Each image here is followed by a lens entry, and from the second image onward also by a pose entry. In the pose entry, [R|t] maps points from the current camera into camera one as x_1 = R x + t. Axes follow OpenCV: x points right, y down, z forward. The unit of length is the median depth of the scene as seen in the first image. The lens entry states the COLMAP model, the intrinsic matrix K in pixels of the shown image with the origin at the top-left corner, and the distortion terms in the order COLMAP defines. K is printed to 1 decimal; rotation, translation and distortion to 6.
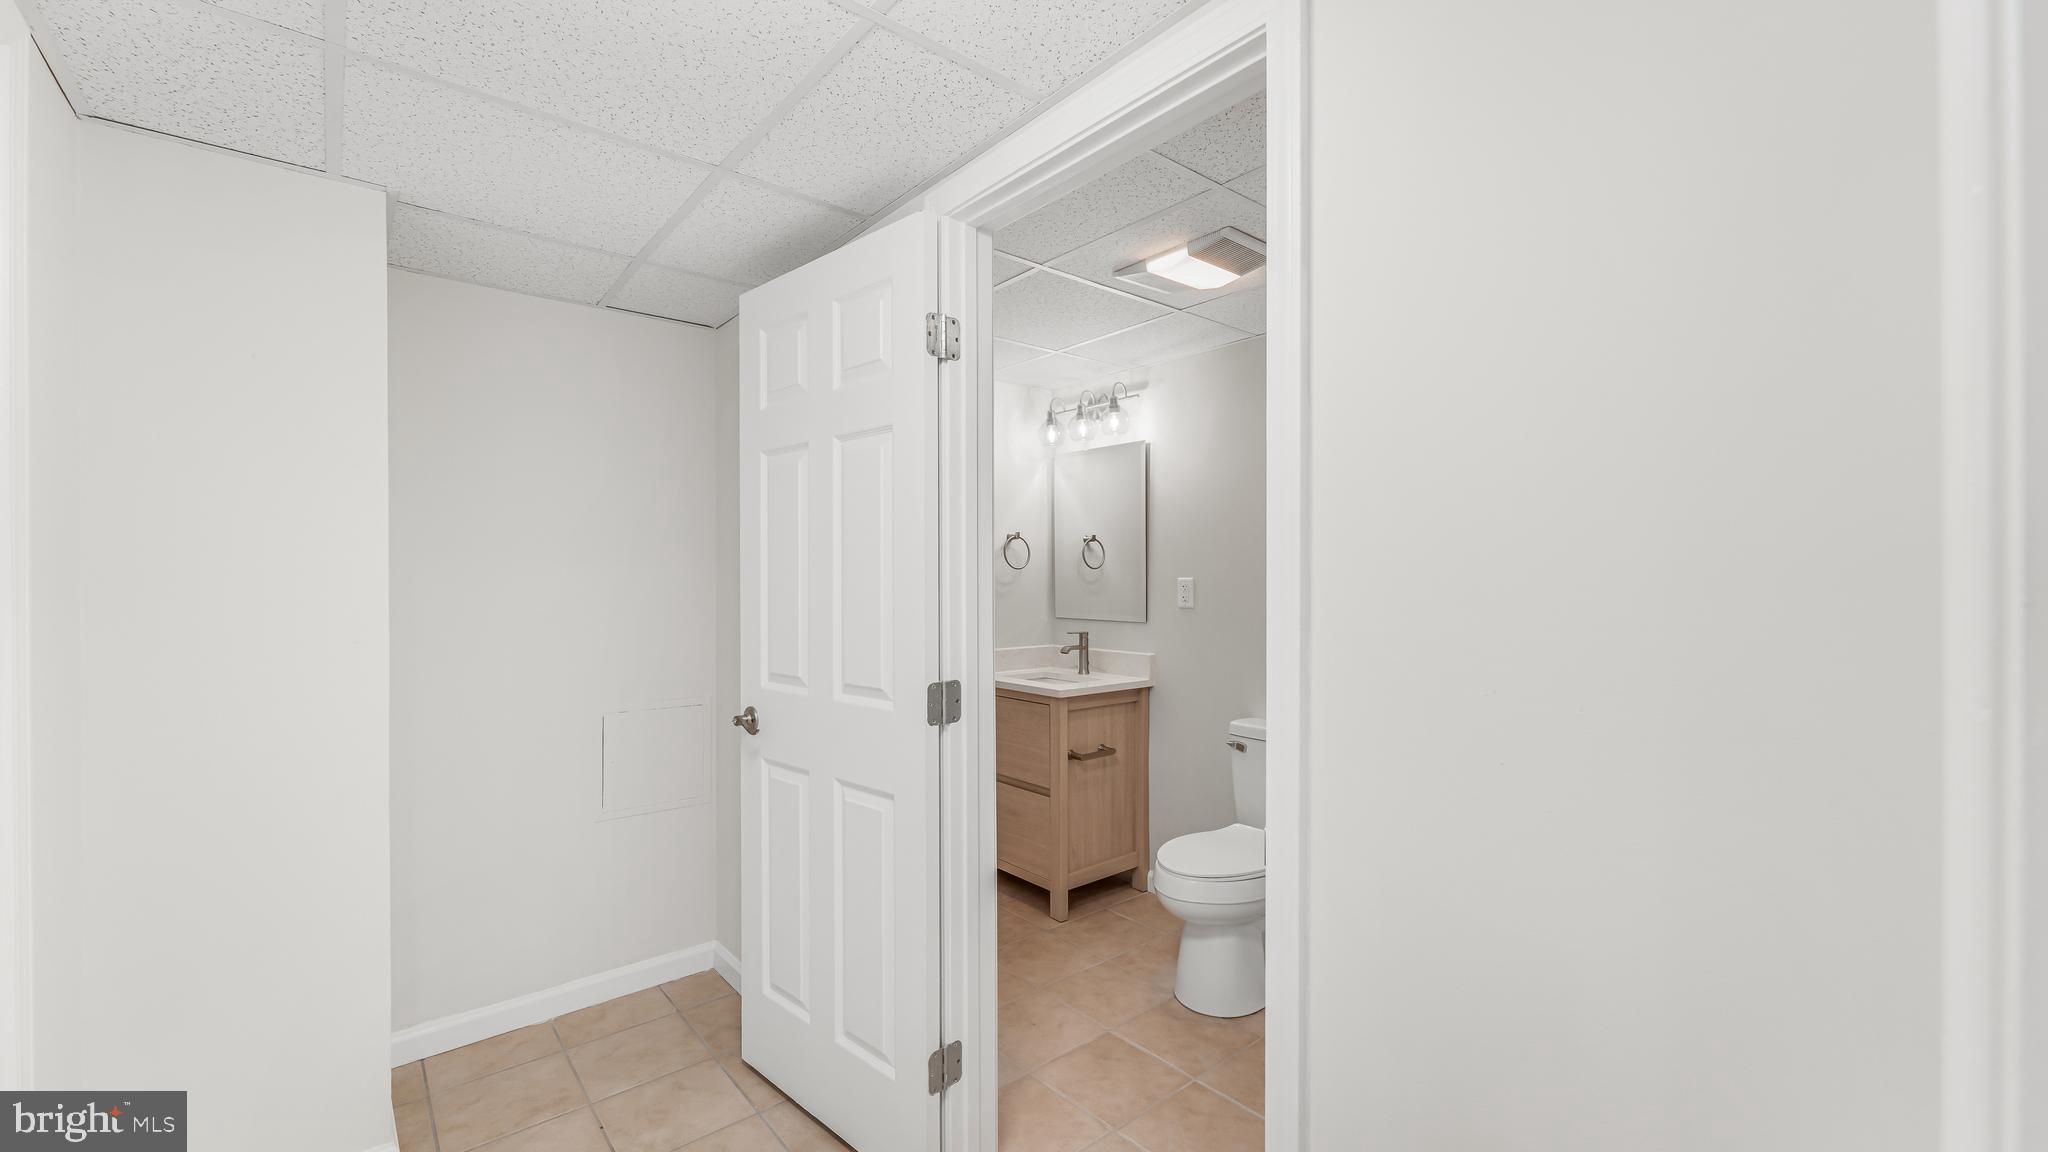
lens RADIAL K [[815.0, 0, 1028.1], [0, 815.0, 577.7], [0, 0, 1]] dist [0.001212, -0.000705]
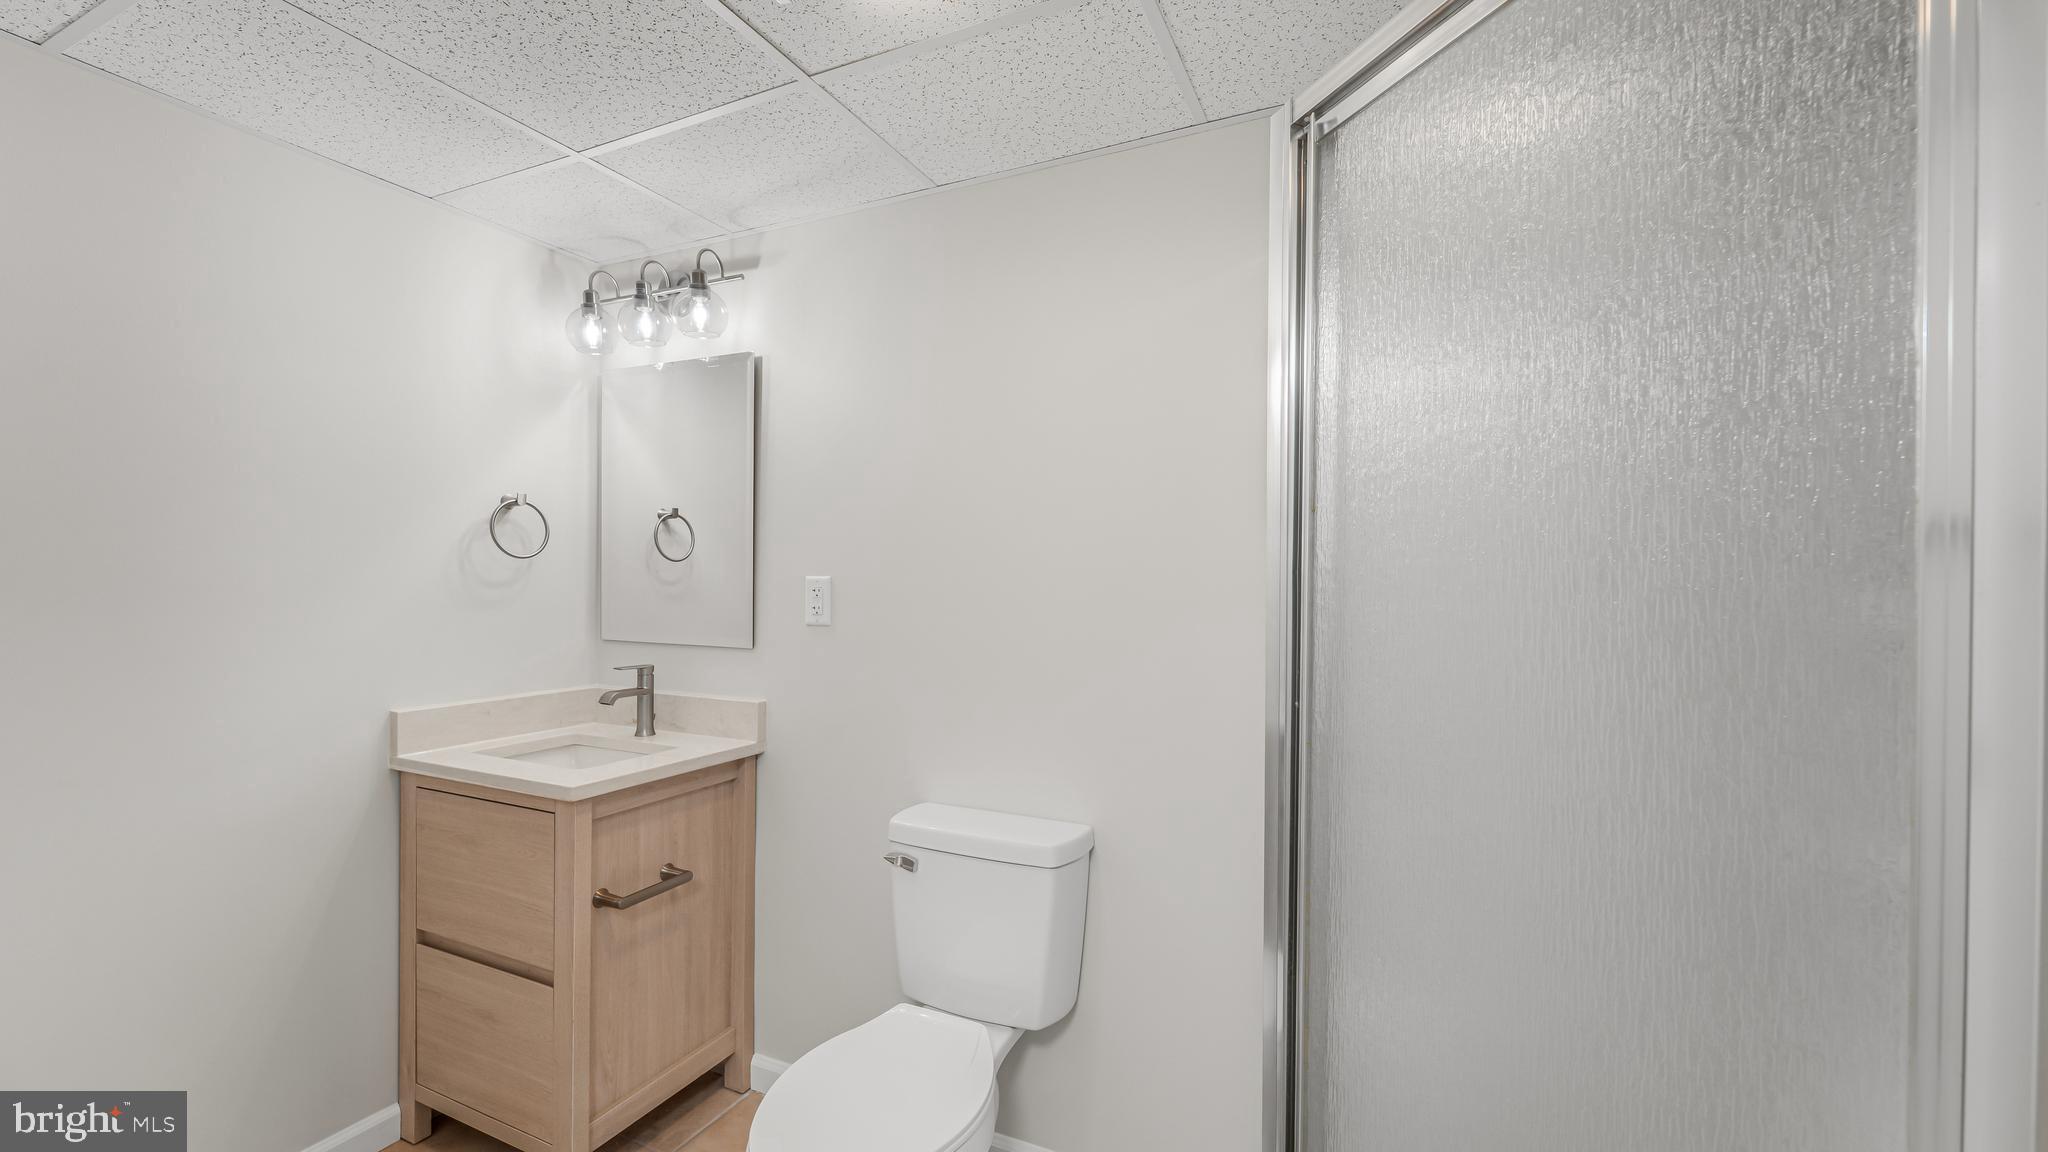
lens RADIAL K [[815.0, 0, 1028.1], [0, 815.0, 577.7], [0, 0, 1]] dist [0.001212, -0.000705]
pose [[0.909715, 0.008056, 0.415155, 0.078695], [-0.007656, 0.999967, -0.002629, 0.001741], [-0.415163, -0.000787, 0.909747, 0.359573]]
